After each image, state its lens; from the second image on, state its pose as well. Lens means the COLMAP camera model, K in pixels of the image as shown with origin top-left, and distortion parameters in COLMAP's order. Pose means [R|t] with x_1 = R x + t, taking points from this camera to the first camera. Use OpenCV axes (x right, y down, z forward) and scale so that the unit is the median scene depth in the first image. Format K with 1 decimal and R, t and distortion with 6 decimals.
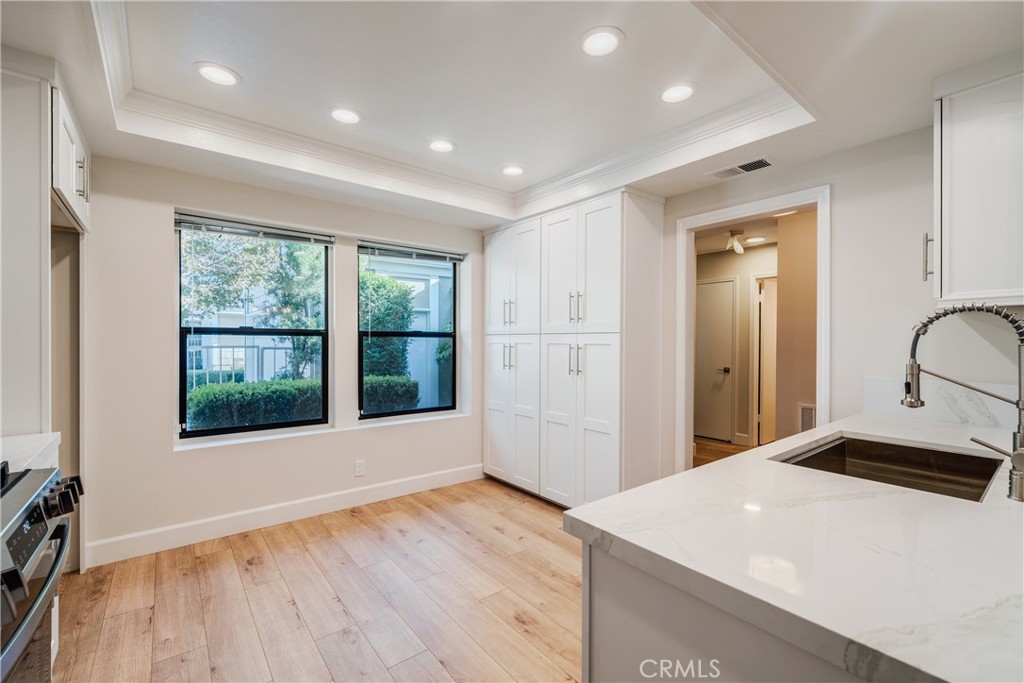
lens RADIAL K [[437.8, 0, 511.3], [0, 437.8, 344.3], [0, 0, 1]] dist [-0.000464, 0.000039]
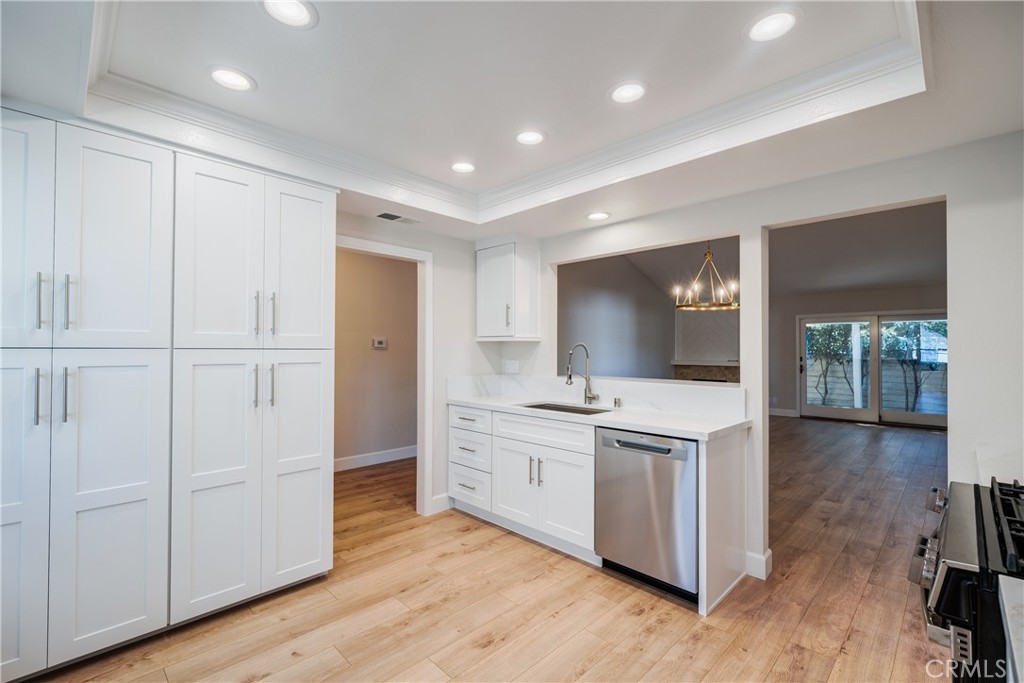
lens RADIAL K [[448.8, 0, 510.5], [0, 448.8, 344.0], [0, 0, 1]] dist [-0.002034, -0.000125]
pose [[-0.114492, 0.007263, 0.993398, -0.660452], [0.002246, 0.999973, -0.007053, -0.028255], [-0.993422, 0.001424, -0.114505, 0.701290]]
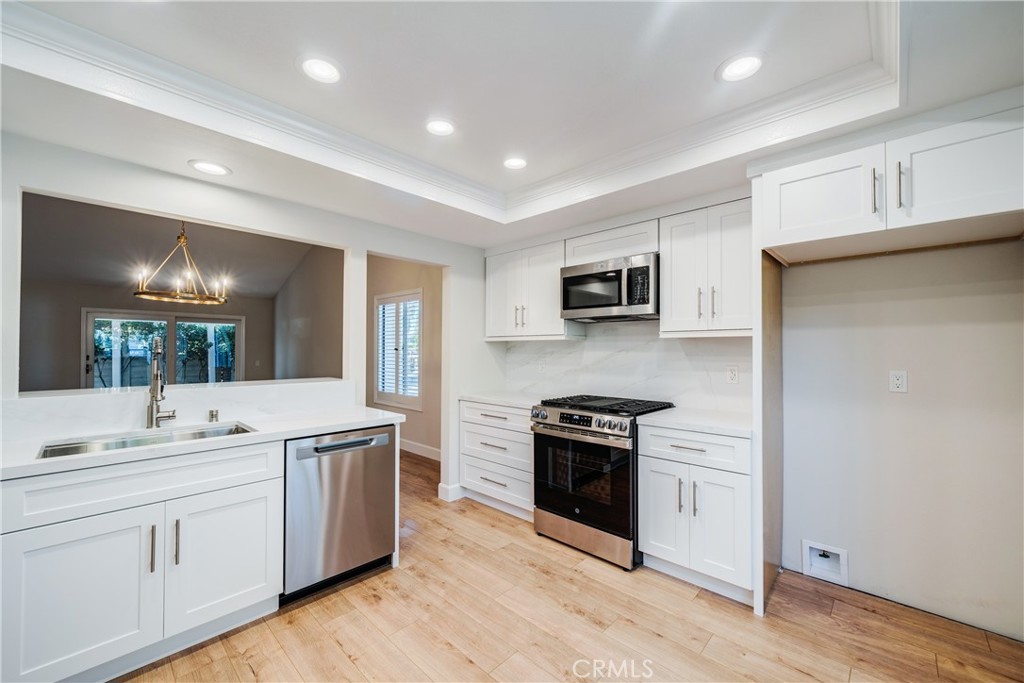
lens RADIAL K [[406.1, 0, 511.9], [0, 406.1, 344.3], [0, 0, 1]] dist [-0.002353, 0.000048]
pose [[-0.990334, -0.009320, -0.138387, -0.065301], [-0.008418, 0.999939, -0.007099, -0.027550], [0.138445, -0.005865, -0.990353, 1.148588]]
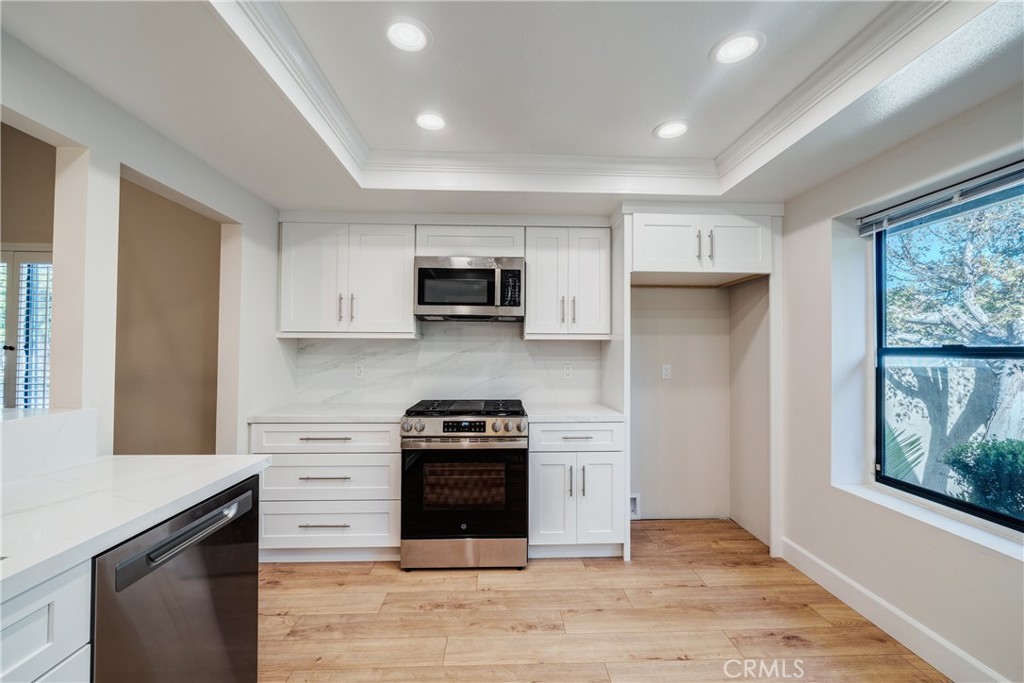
lens RADIAL K [[406.1, 0, 511.9], [0, 406.1, 344.3], [0, 0, 1]] dist [-0.002353, 0.000048]
pose [[-0.590488, -0.022039, -0.806746, 0.271432], [-0.013725, 0.999757, -0.017266, -0.022134], [0.806930, 0.000877, -0.590647, 0.844524]]
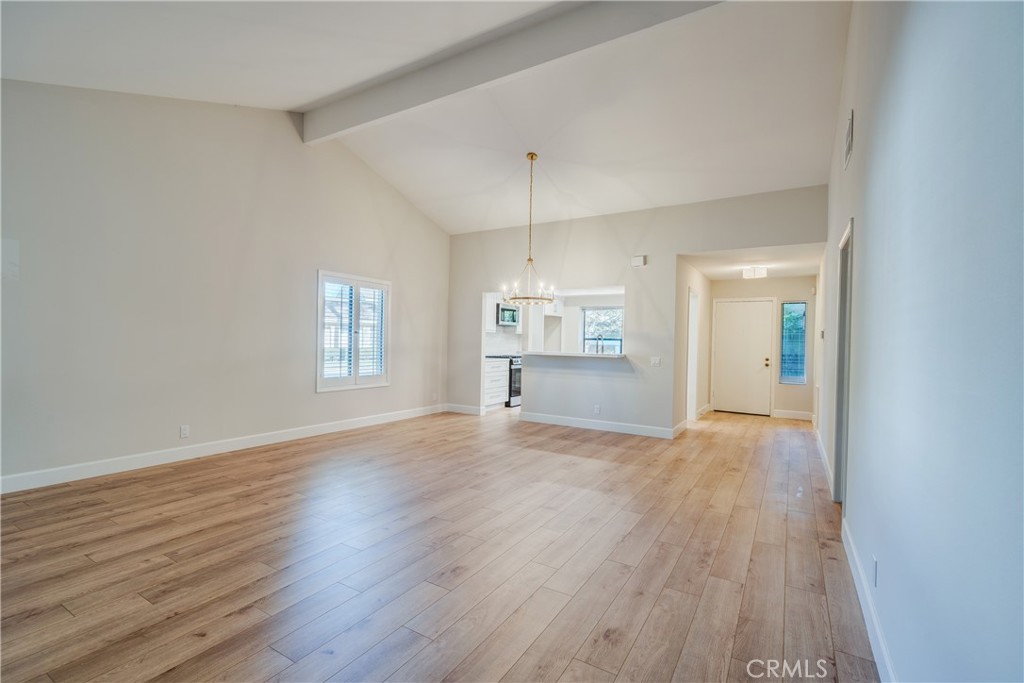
lens RADIAL K [[459.3, 0, 511.6], [0, 459.3, 344.1], [0, 0, 1]] dist [0.001017, 0.000279]
pose [[0.344225, 0.008300, -0.938851, 2.430329], [-0.024563, 0.999698, -0.000168, 0.022229], [0.938566, 0.023118, 0.344325, -0.801716]]
